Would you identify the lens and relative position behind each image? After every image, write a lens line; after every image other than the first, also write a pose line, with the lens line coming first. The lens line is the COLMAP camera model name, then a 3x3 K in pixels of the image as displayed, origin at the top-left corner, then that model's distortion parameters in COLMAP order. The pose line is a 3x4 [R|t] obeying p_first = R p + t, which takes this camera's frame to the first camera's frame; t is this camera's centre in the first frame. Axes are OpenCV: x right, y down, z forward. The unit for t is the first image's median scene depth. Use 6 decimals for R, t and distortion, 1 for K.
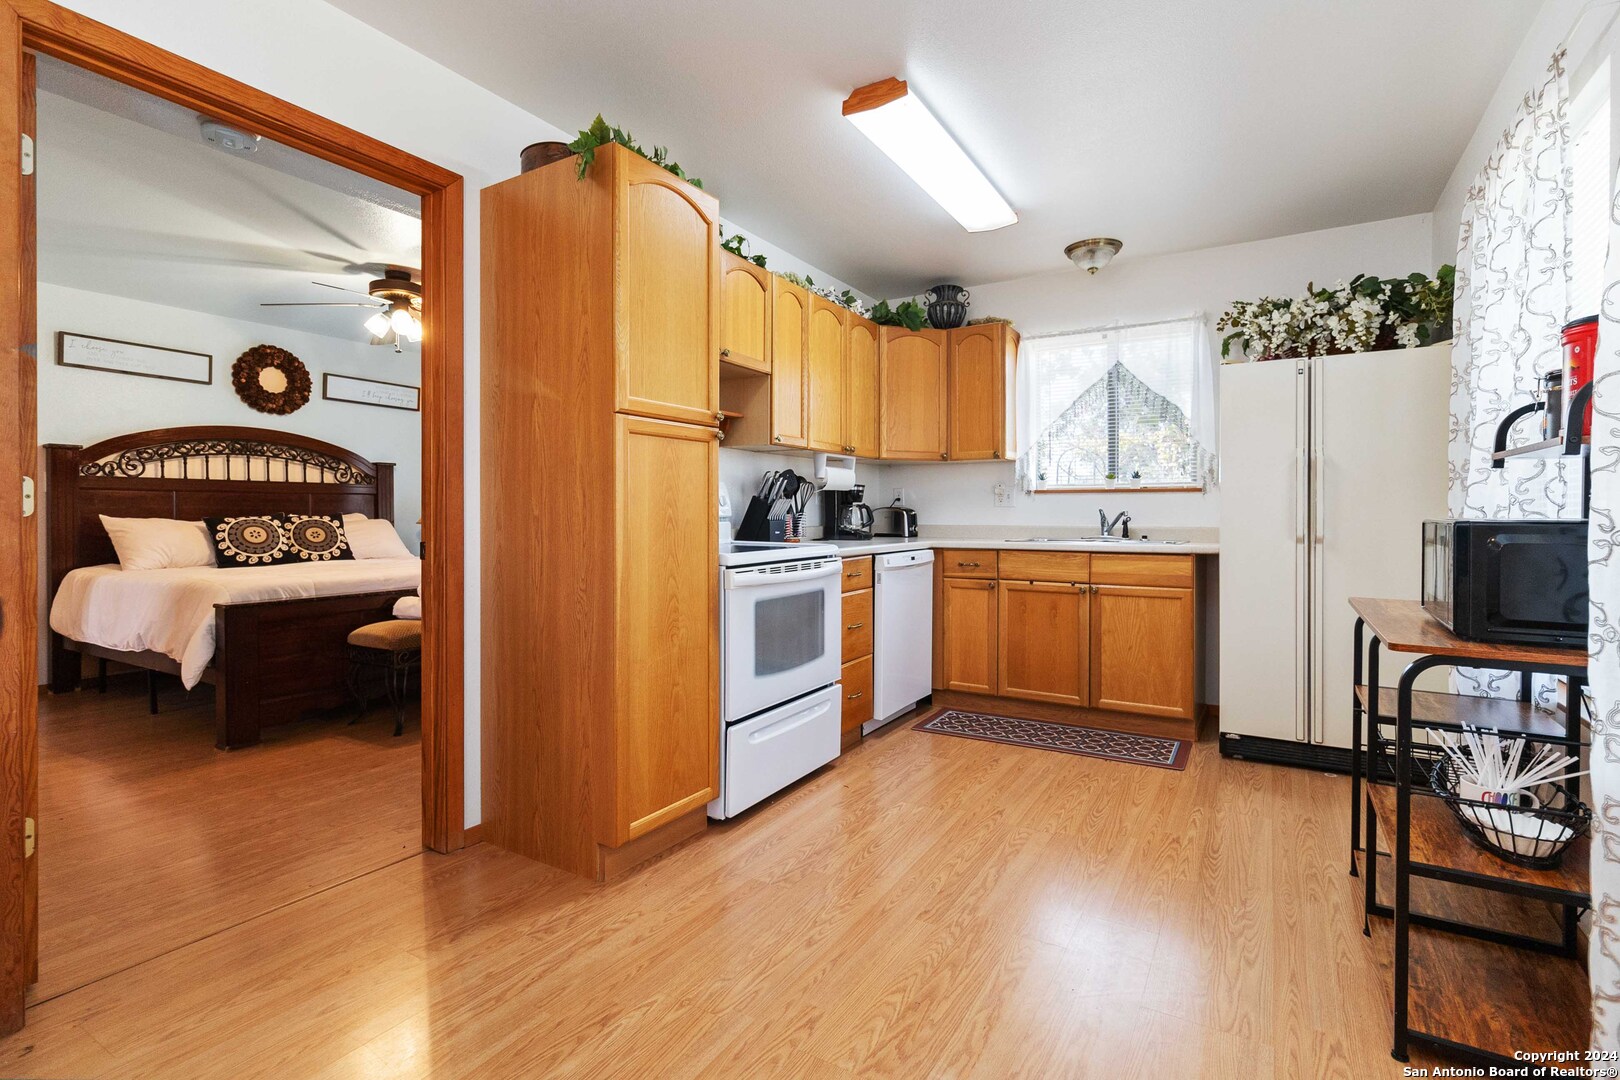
lens RADIAL K [[757.2, 0, 822.4], [0, 757.2, 519.1], [0, 0, 1]] dist [0.000220, 0.000040]
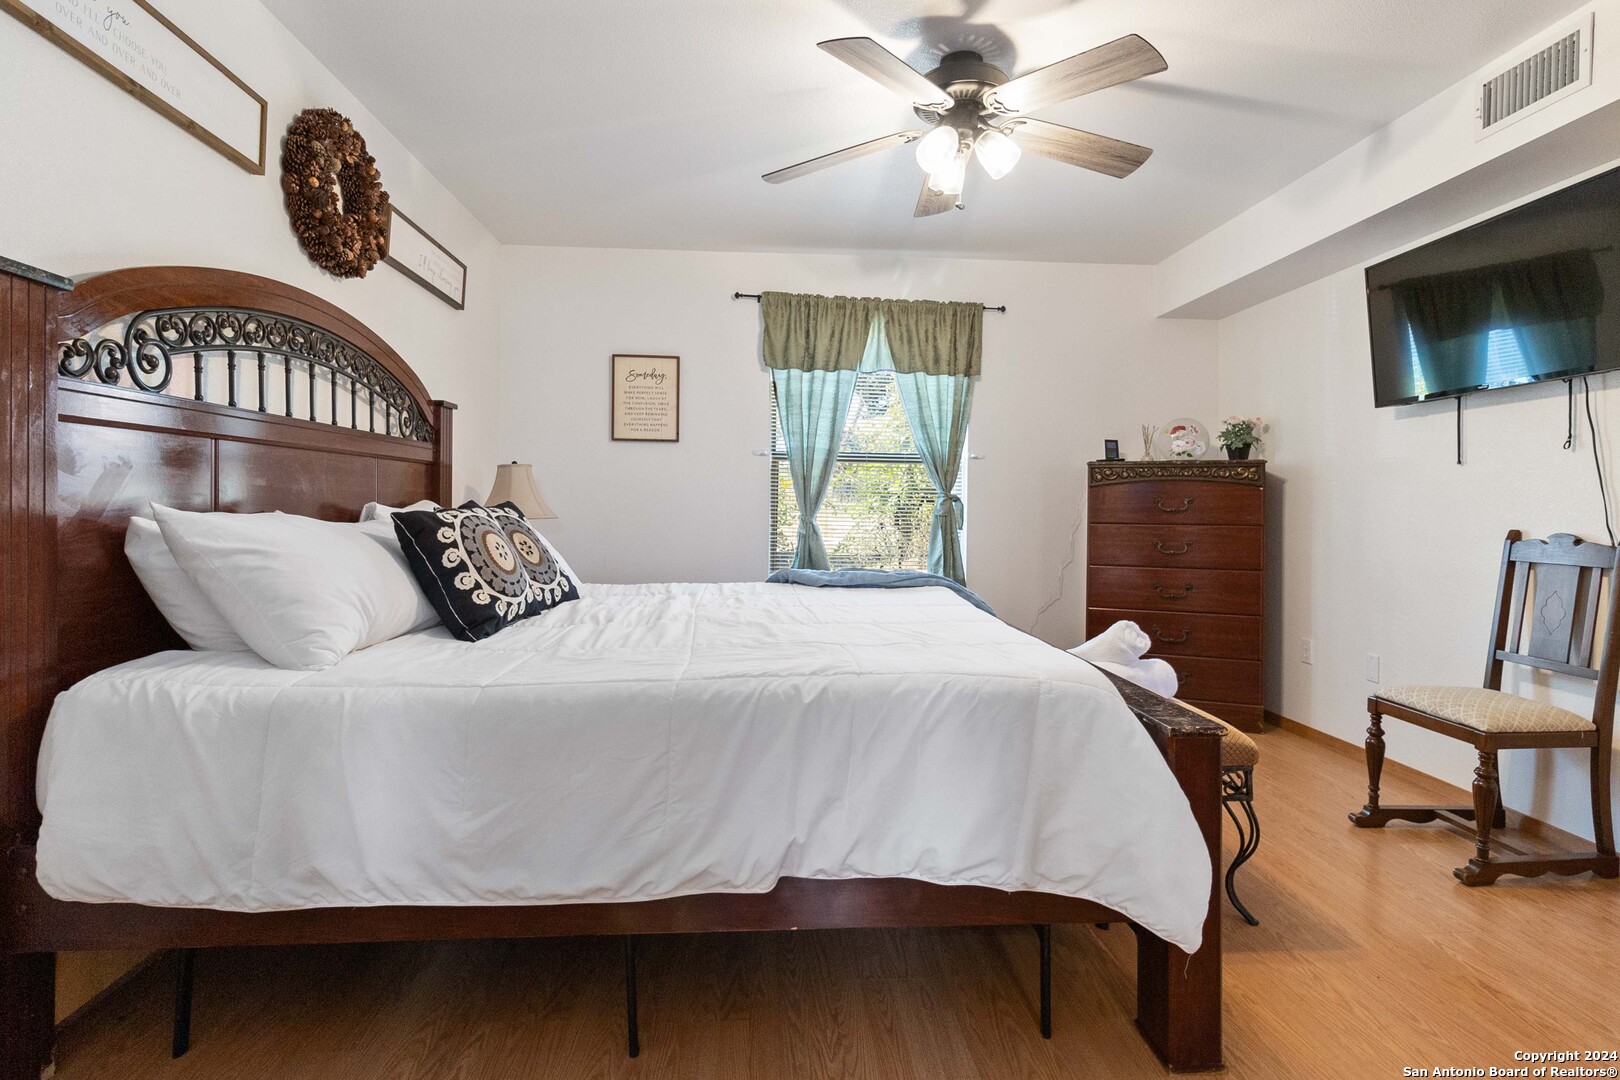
lens RADIAL K [[786.9, 0, 804.7], [0, 786.9, 506.8], [0, 0, 1]] dist [-0.000503, 0.000180]
pose [[0.836152, 0.009010, 0.548423, -0.417036], [-0.007351, 0.999959, -0.005220, -0.001897], [-0.548448, 0.000333, 0.836185, 0.261784]]
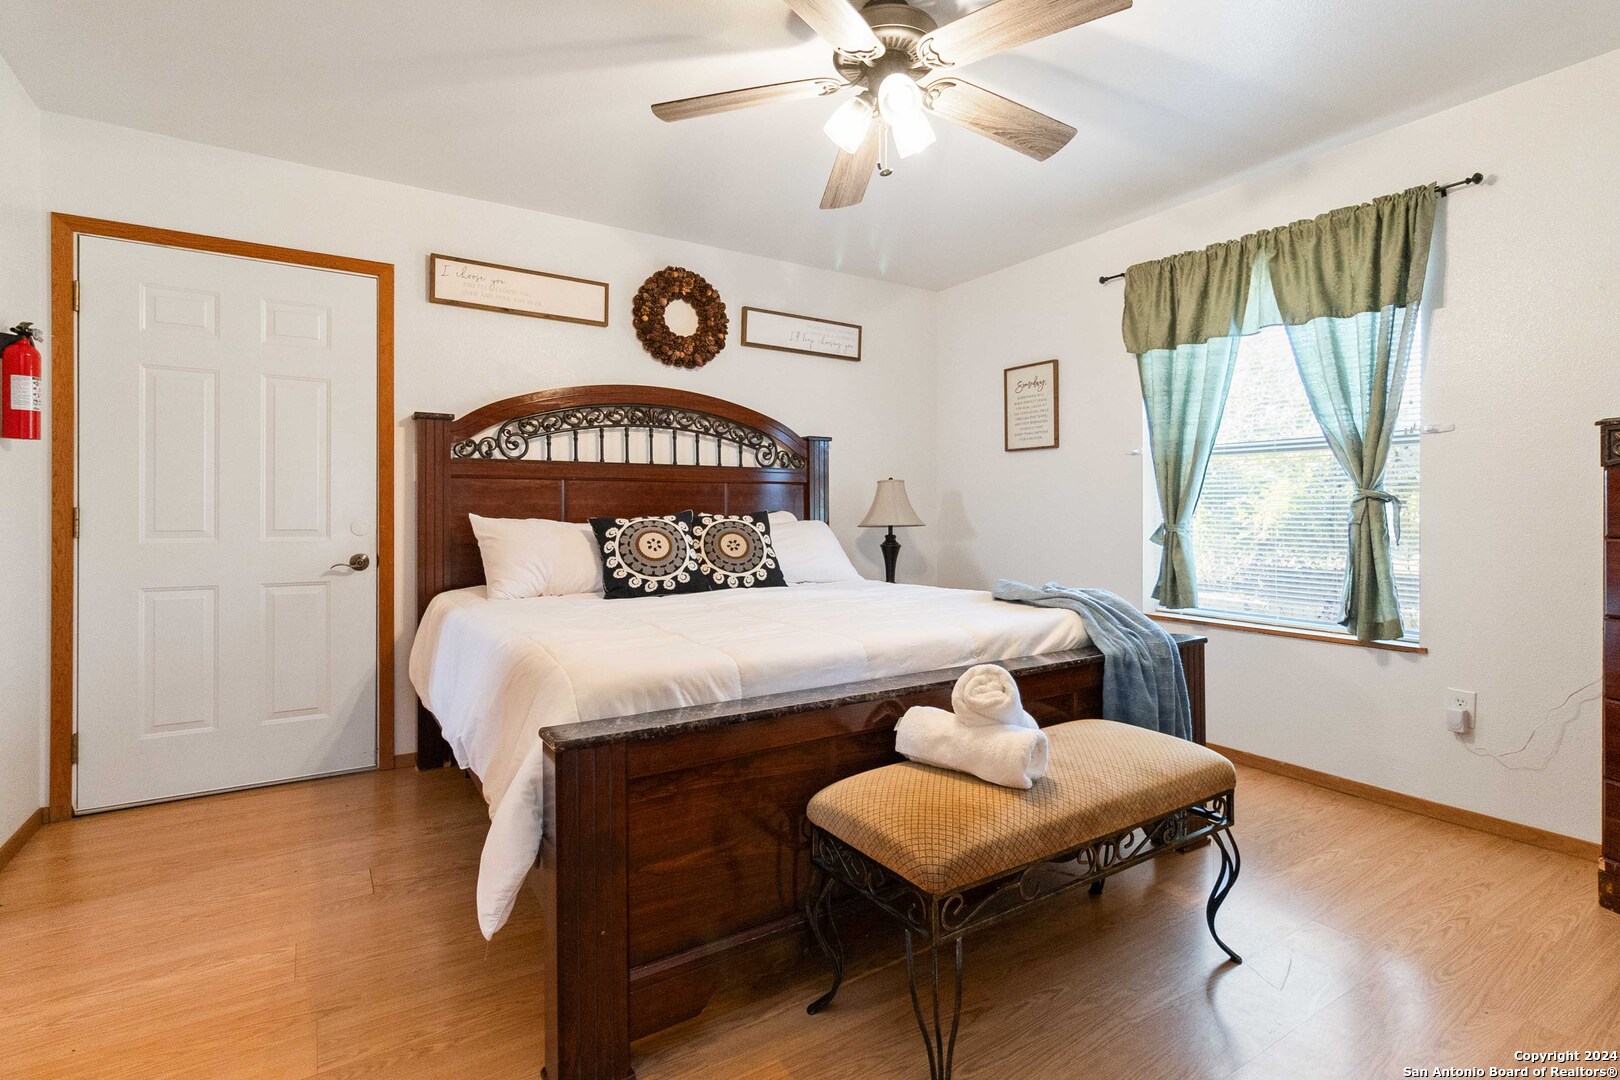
lens RADIAL K [[757.2, 0, 822.4], [0, 757.2, 519.1], [0, 0, 1]] dist [0.000220, 0.000040]
pose [[0.895717, 0.003517, -0.444610, -0.168564], [-0.003067, 0.999994, 0.001730, -0.001334], [0.444614, -0.000186, 0.895722, 0.244338]]
